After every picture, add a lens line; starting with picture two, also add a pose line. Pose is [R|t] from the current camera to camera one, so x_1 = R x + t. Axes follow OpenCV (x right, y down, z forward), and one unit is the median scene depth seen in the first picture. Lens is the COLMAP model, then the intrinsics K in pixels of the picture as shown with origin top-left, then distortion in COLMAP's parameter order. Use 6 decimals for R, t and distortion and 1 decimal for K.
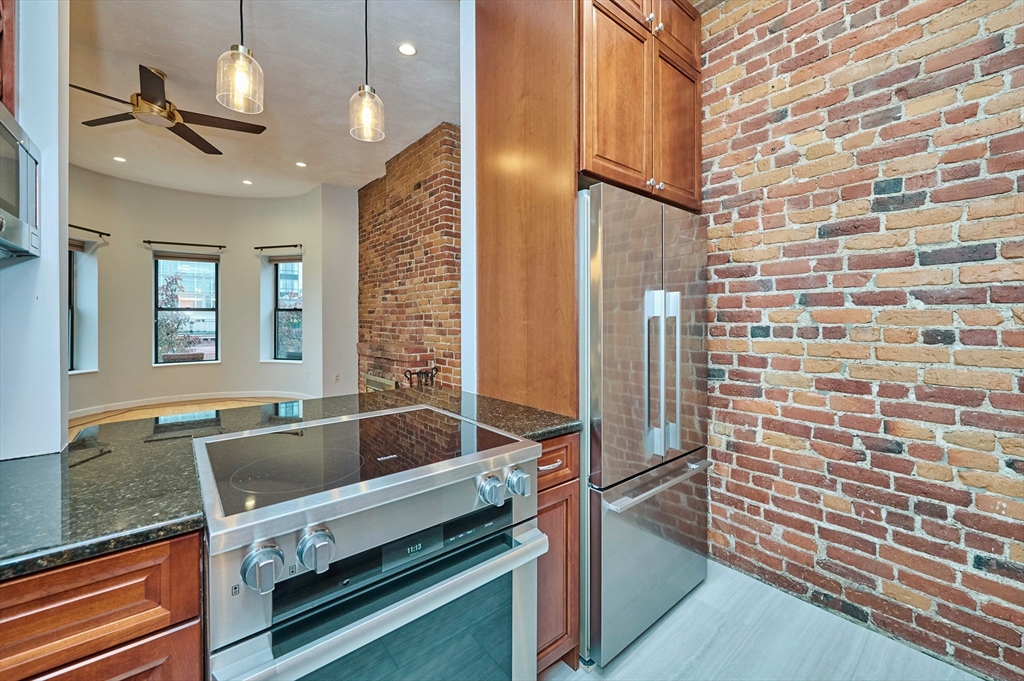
lens RADIAL K [[412.9, 0, 507.1], [0, 412.9, 322.4], [0, 0, 1]] dist [-0.001342, -0.000290]
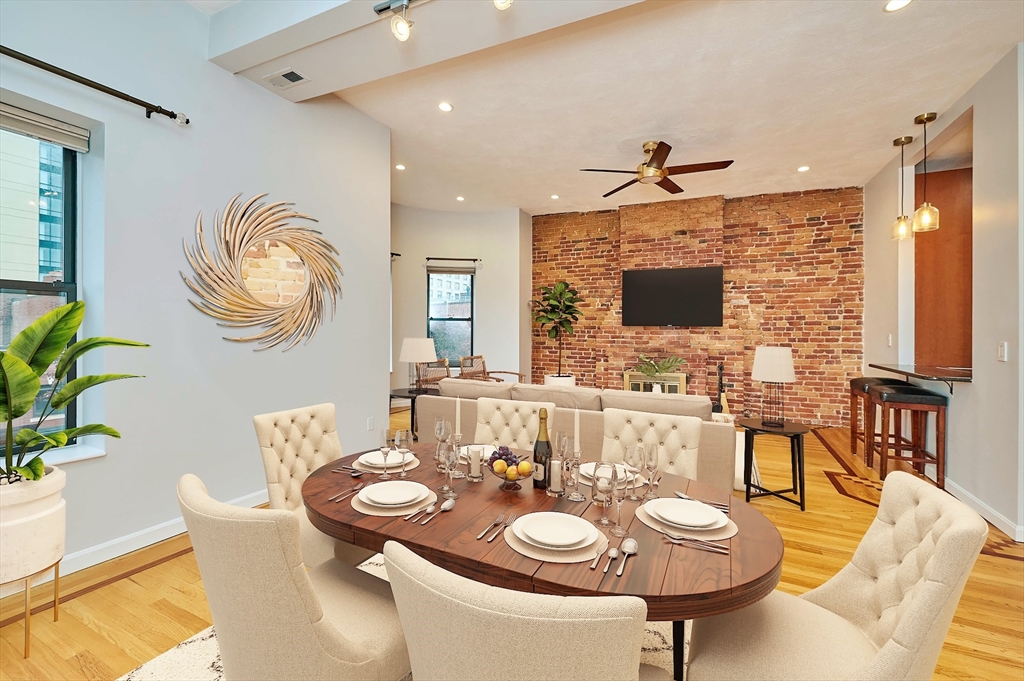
lens RADIAL K [[412.9, 0, 515.3], [0, 412.9, 334.2], [0, 0, 1]] dist [-0.001342, -0.000290]
pose [[0.909834, -0.000537, 0.414971, -0.998746], [-0.000193, 0.999999, 0.001717, 0.005449], [-0.414972, -0.001642, 0.909833, -0.021209]]
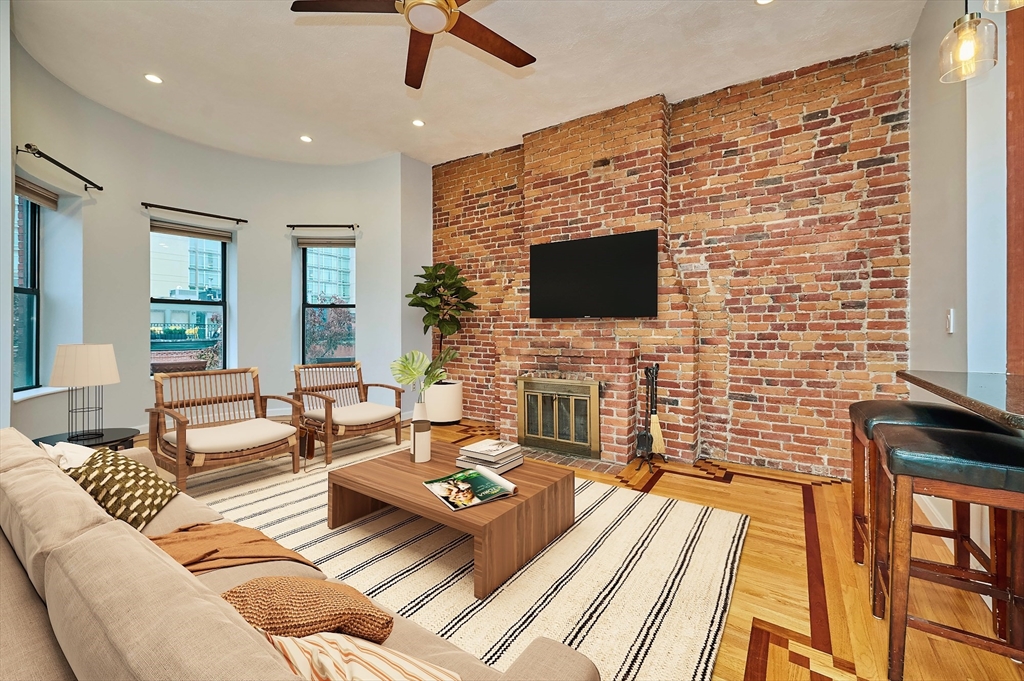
lens RADIAL K [[412.9, 0, 512.2], [0, 412.9, 333.8], [0, 0, 1]] dist [-0.001342, -0.000290]
pose [[0.959731, -0.002588, 0.280908, -0.504624], [0.001929, 0.999995, 0.002622, 0.028037], [-0.280913, -0.001974, 0.959731, 0.152531]]
